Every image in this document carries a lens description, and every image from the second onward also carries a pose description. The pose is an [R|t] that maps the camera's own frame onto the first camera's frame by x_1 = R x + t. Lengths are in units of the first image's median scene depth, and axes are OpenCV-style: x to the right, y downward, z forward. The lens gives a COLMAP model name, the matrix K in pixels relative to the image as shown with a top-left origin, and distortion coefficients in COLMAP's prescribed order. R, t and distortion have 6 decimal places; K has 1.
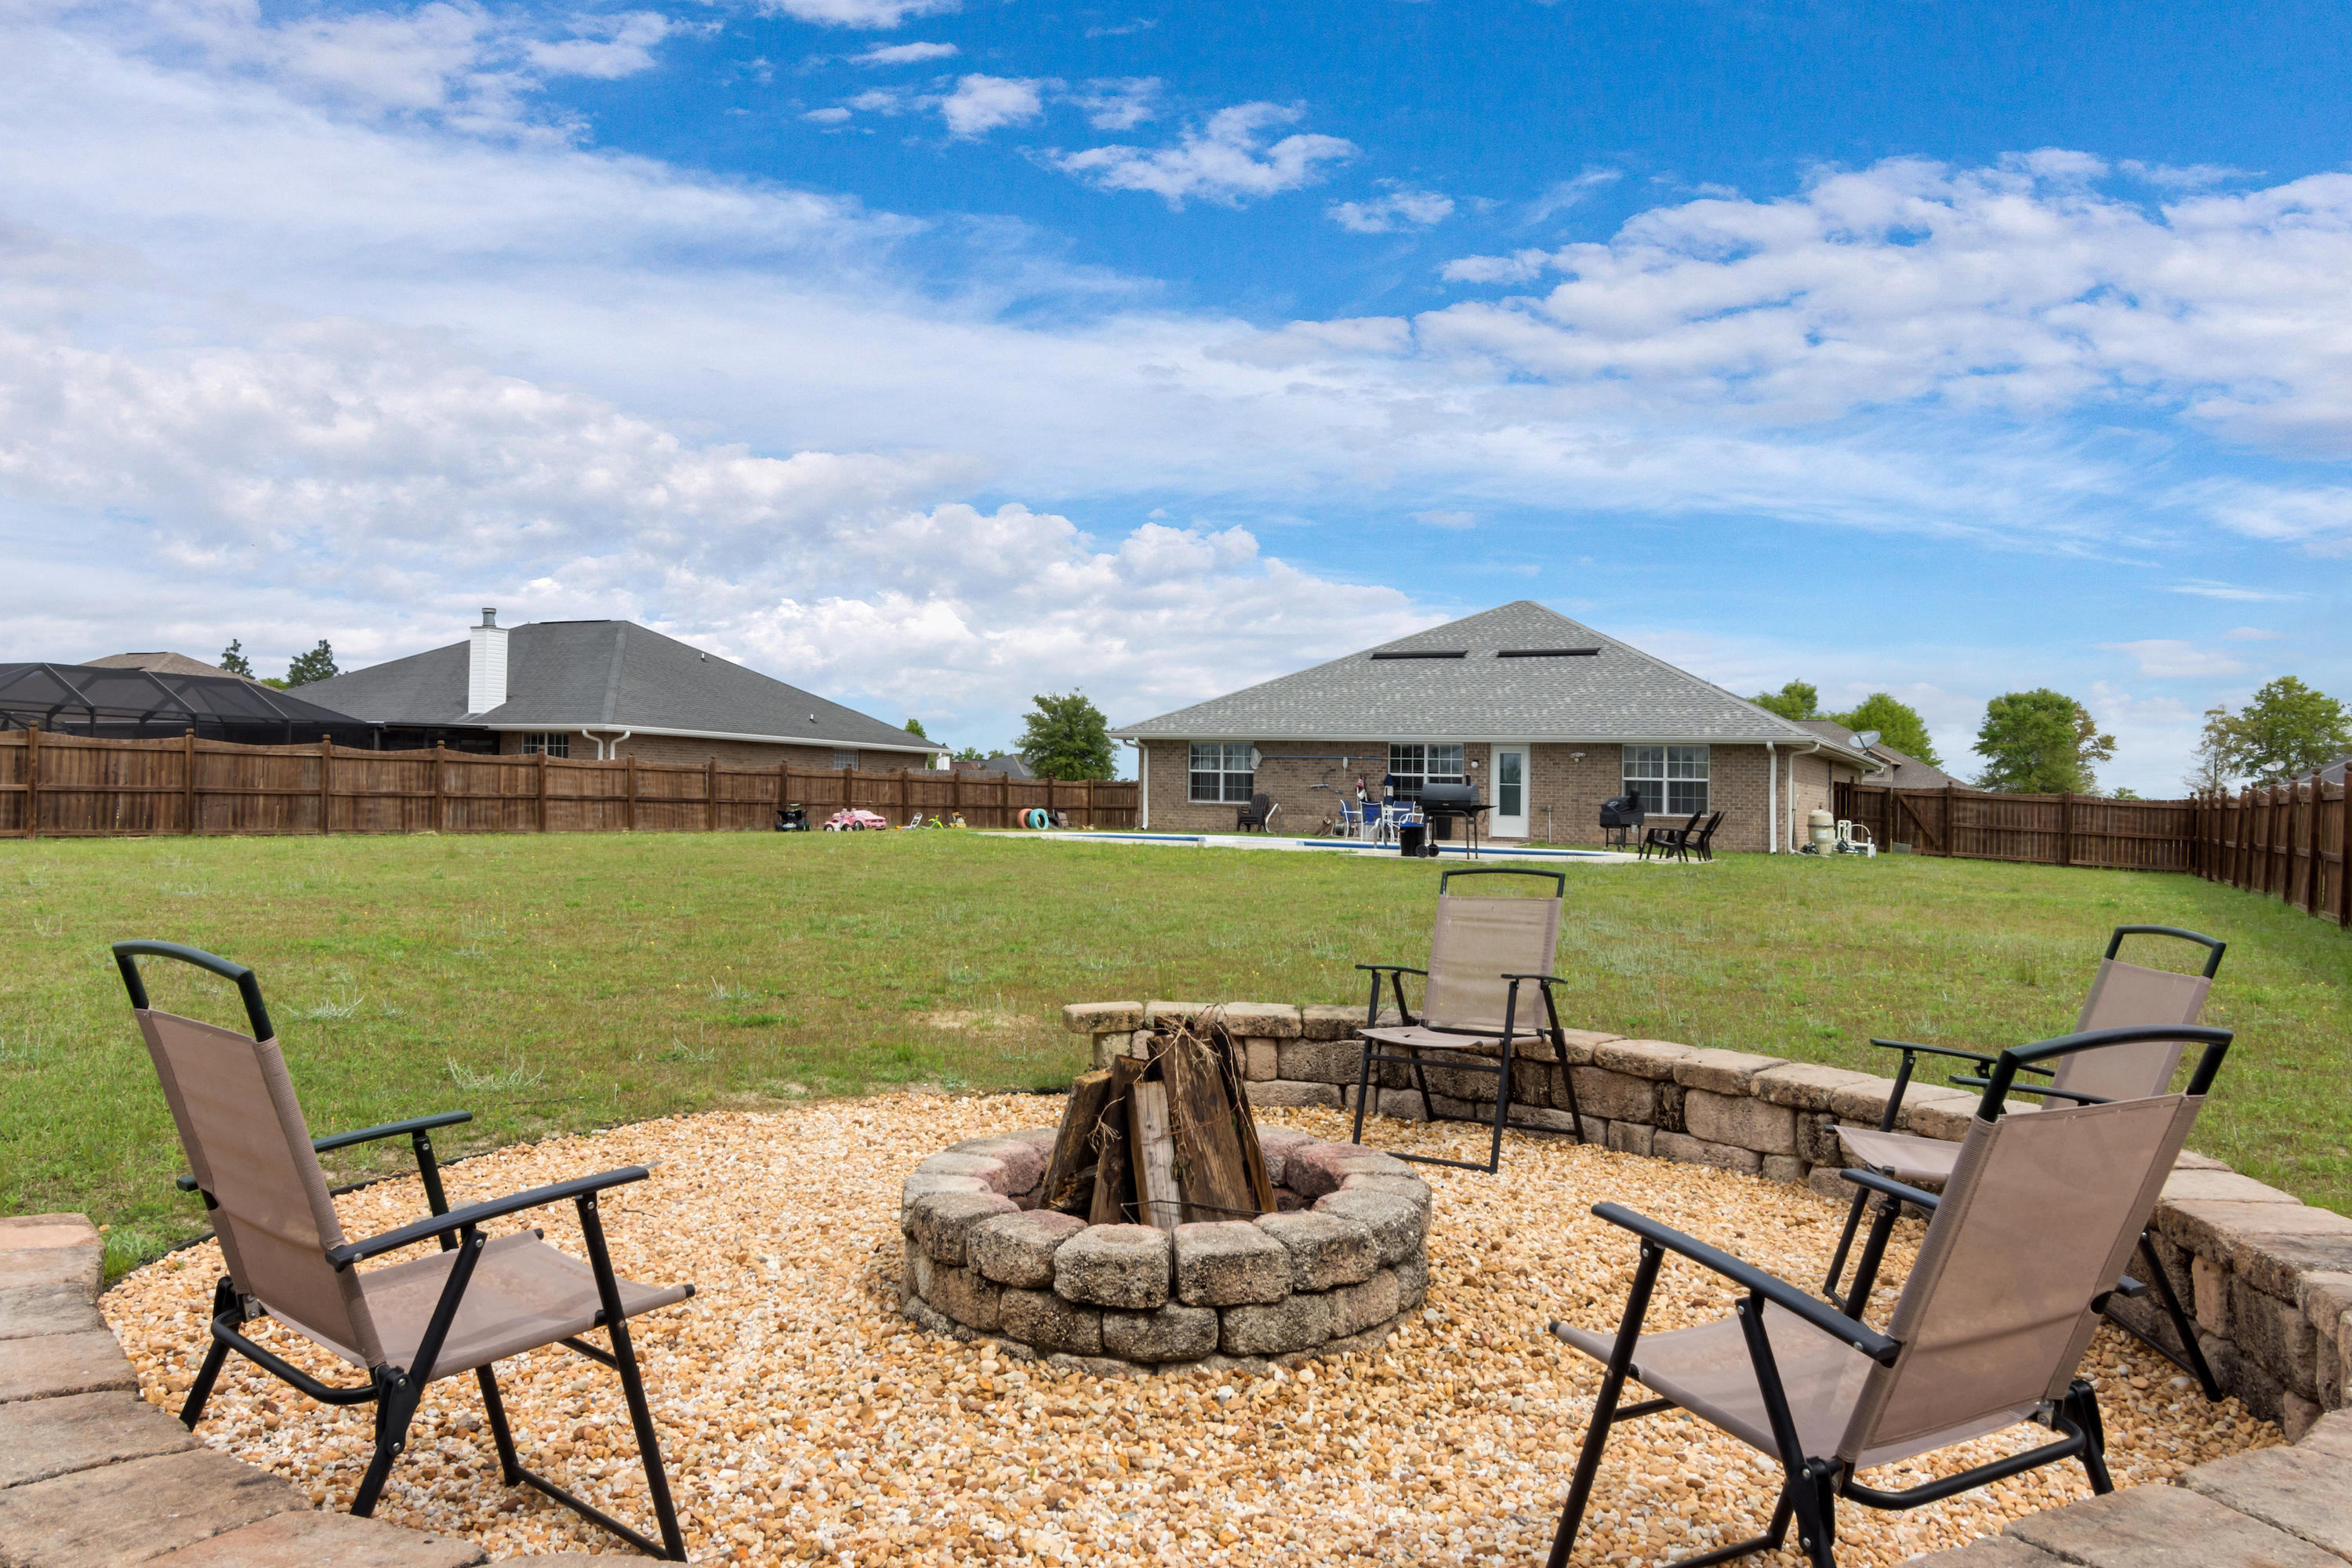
lens RADIAL K [[1491.0, 0, 1180.7], [0, 1491.0, 786.0], [0, 0, 1]] dist [0.001929, -0.000288]
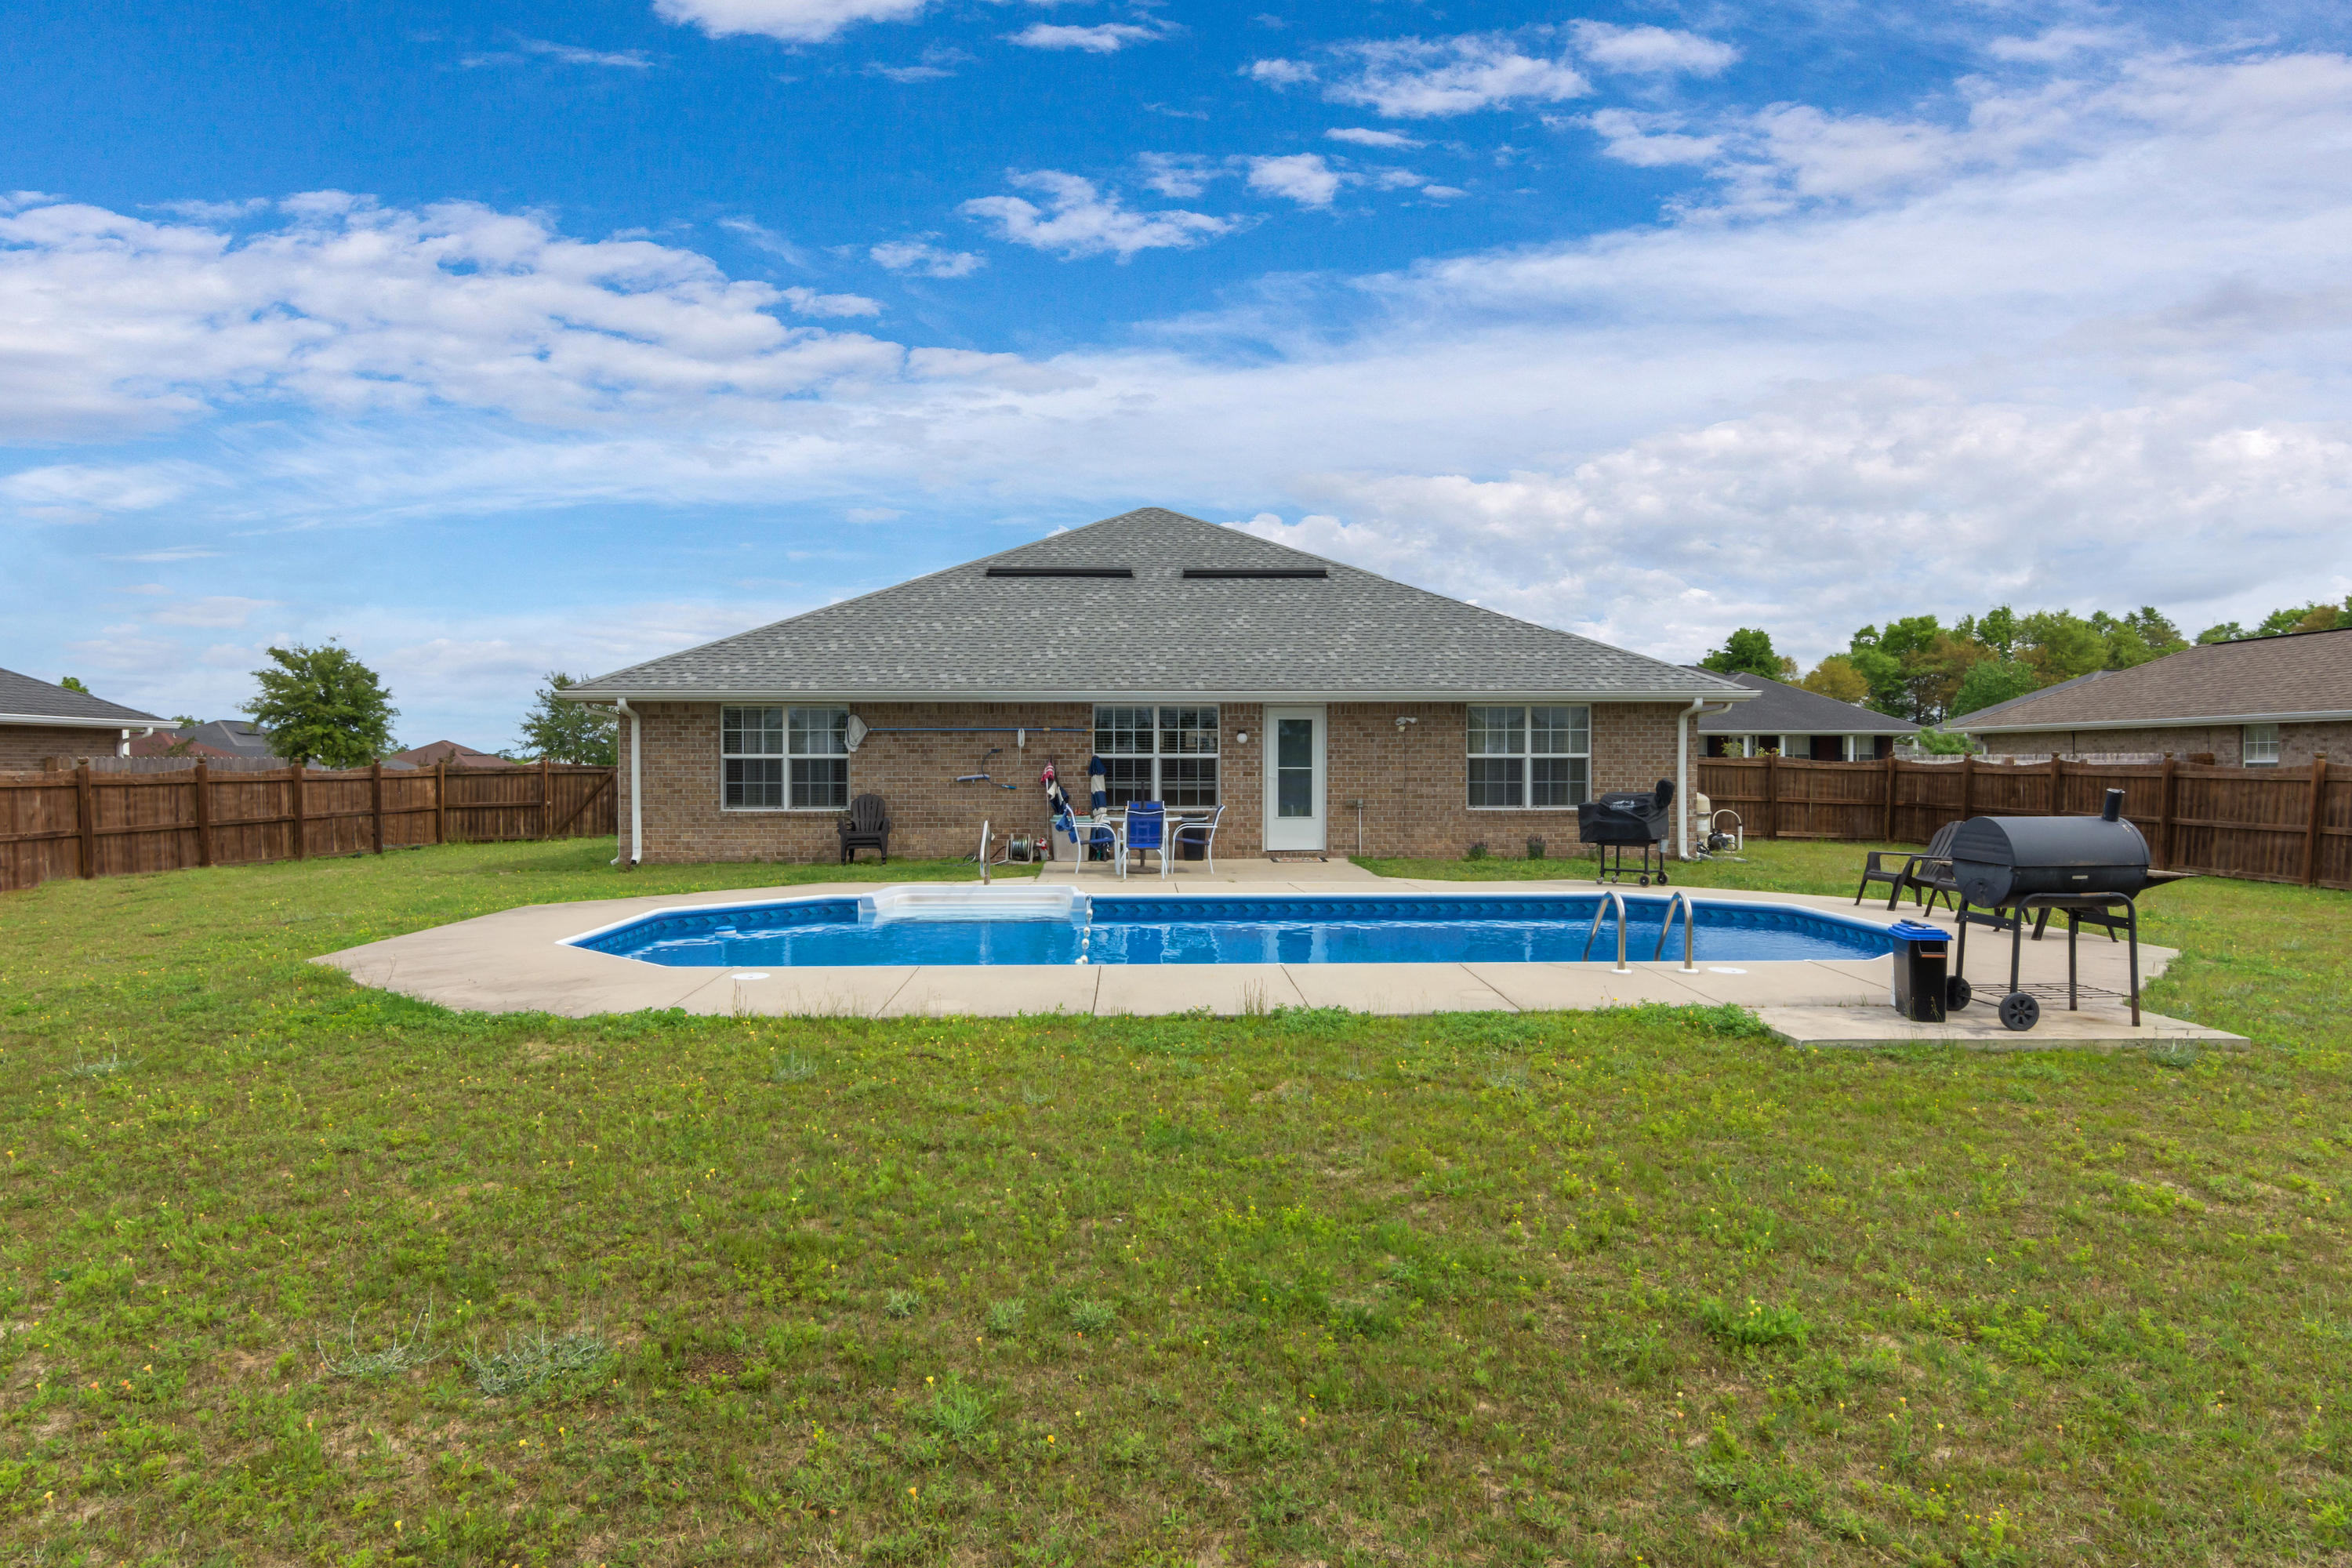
lens RADIAL K [[1321.1, 0, 1173.9], [0, 1321.1, 778.1], [0, 0, 1]] dist [-0.005427, -0.000586]
pose [[0.866108, -0.035303, 0.498608, -0.099394], [0.021278, 0.999203, 0.033785, -0.015643], [-0.499403, -0.018652, 0.866169, 0.491596]]
